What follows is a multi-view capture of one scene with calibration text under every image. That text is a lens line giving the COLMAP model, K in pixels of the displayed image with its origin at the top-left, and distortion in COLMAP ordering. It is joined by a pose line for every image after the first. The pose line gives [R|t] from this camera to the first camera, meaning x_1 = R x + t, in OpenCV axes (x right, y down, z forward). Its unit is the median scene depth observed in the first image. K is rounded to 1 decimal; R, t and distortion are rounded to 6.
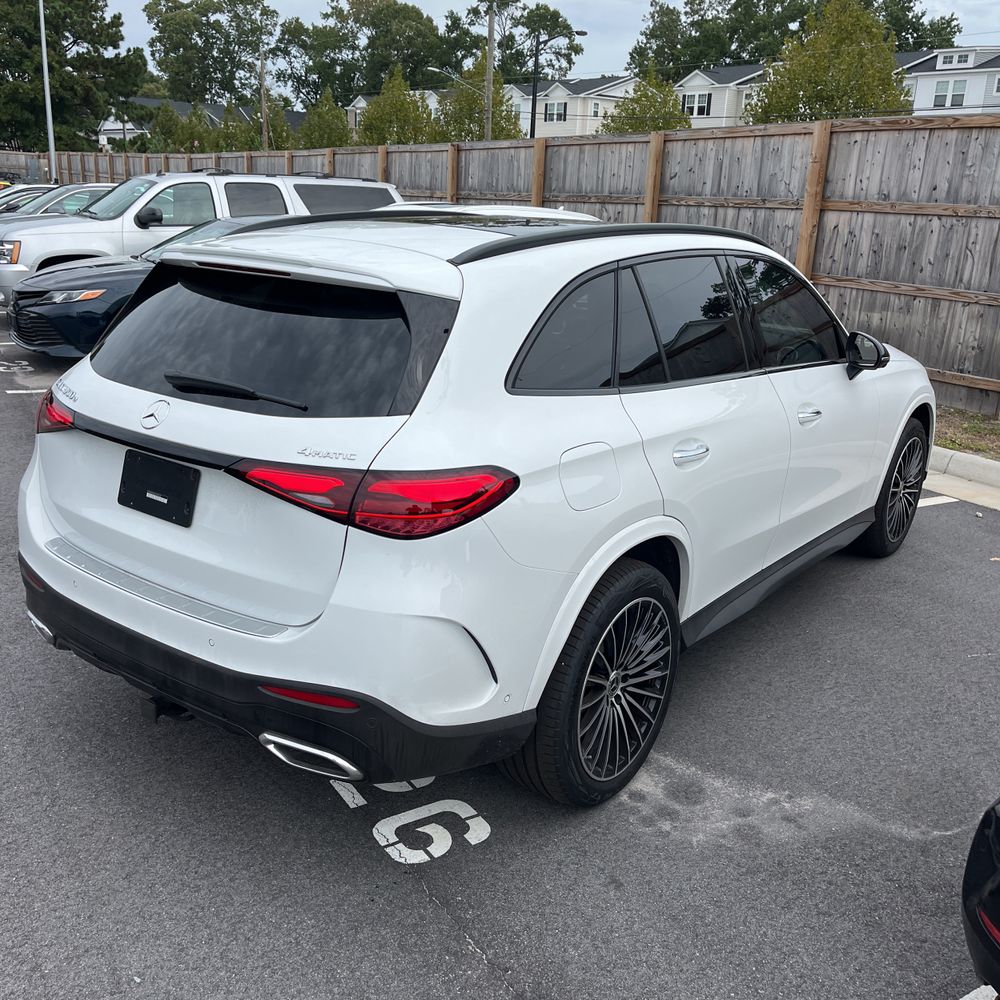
lens RADIAL K [[1013.2, 0, 505.2], [0, 1013.2, 506.1], [0, 0, 1]] dist [0.028862, 0.000000]
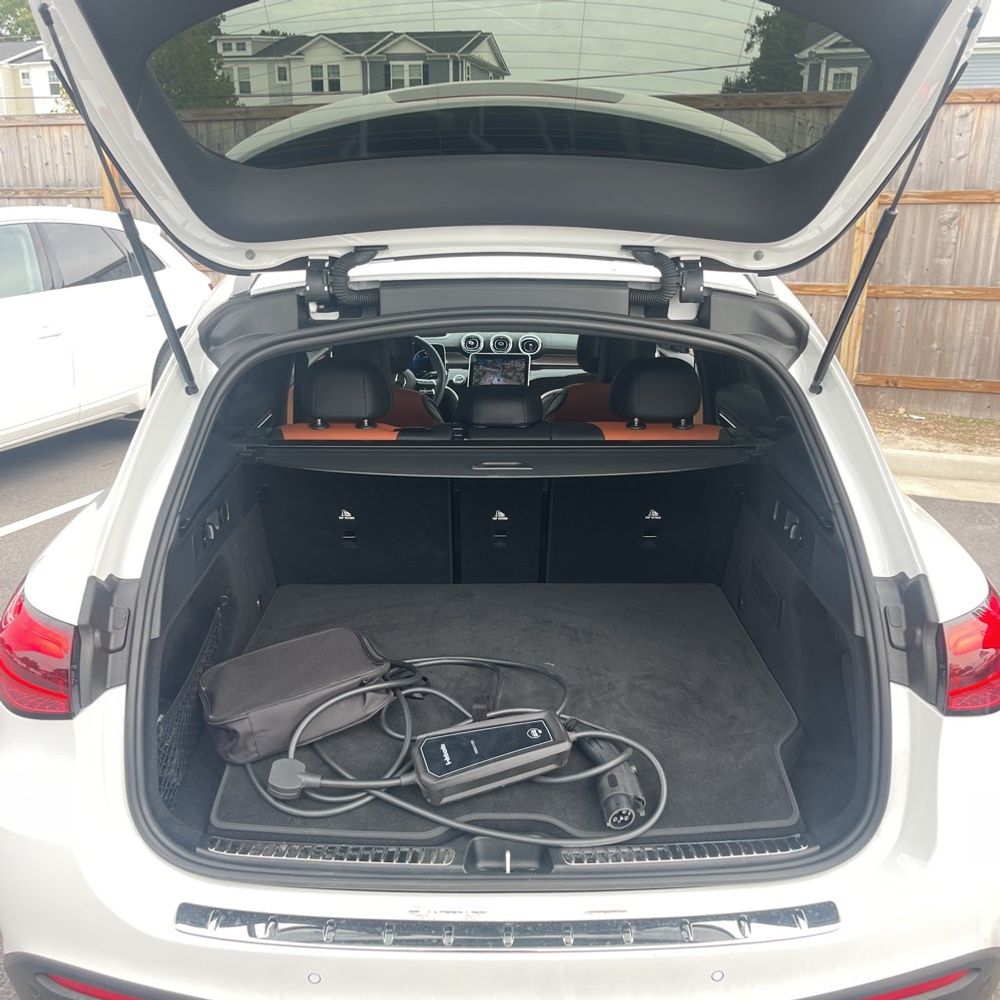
lens RADIAL K [[1013.2, 0, 494.7], [0, 1013.2, 505.2], [0, 0, 1]] dist [0.028862, 0.000000]
pose [[0.800343, -0.213009, 0.560426, -0.156438], [0.205923, 0.975556, 0.076716, -0.048949], [-0.563069, 0.054006, 0.824643, 0.137784]]
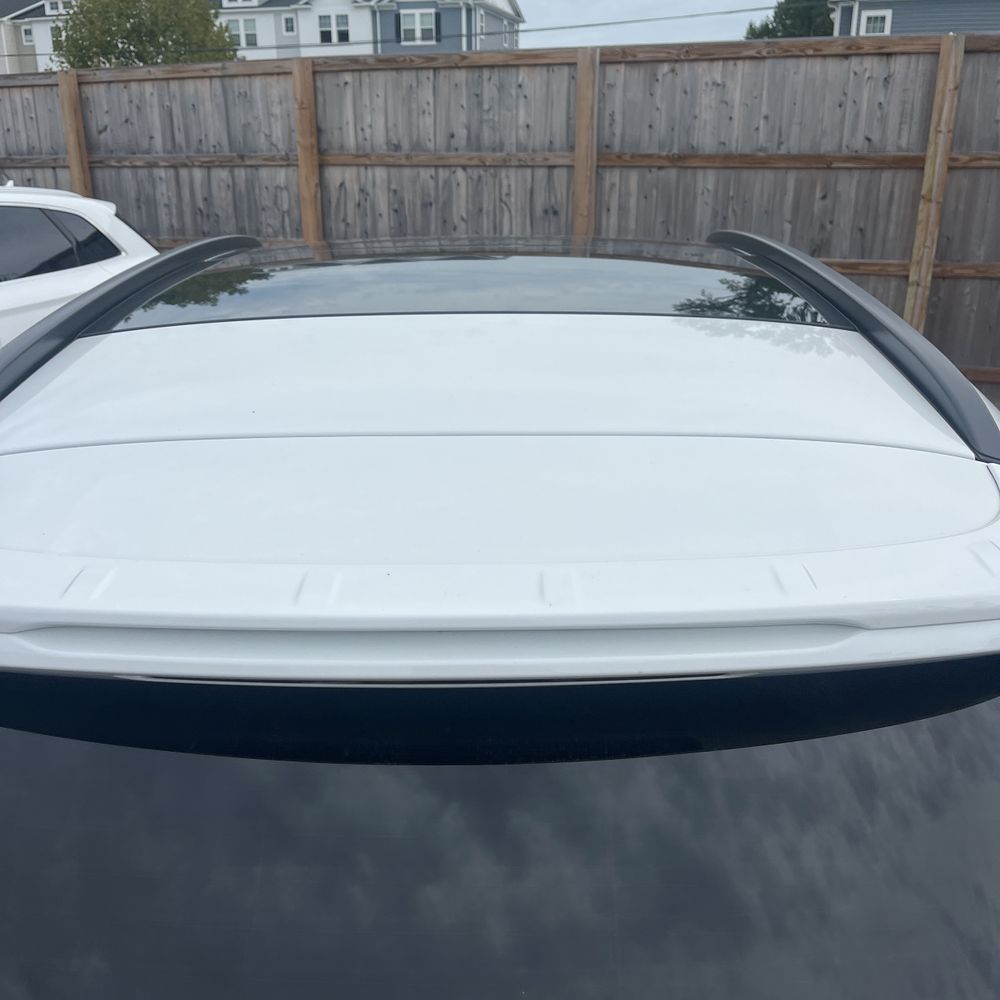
lens RADIAL K [[1013.2, 0, 496.9], [0, 1013.2, 508.9], [0, 0, 1]] dist [0.028862, 0.000000]
pose [[0.807987, -0.242587, 0.536943, -0.092130], [0.213809, 0.969909, 0.116459, -0.076871], [-0.549037, 0.020706, 0.835541, 0.206888]]
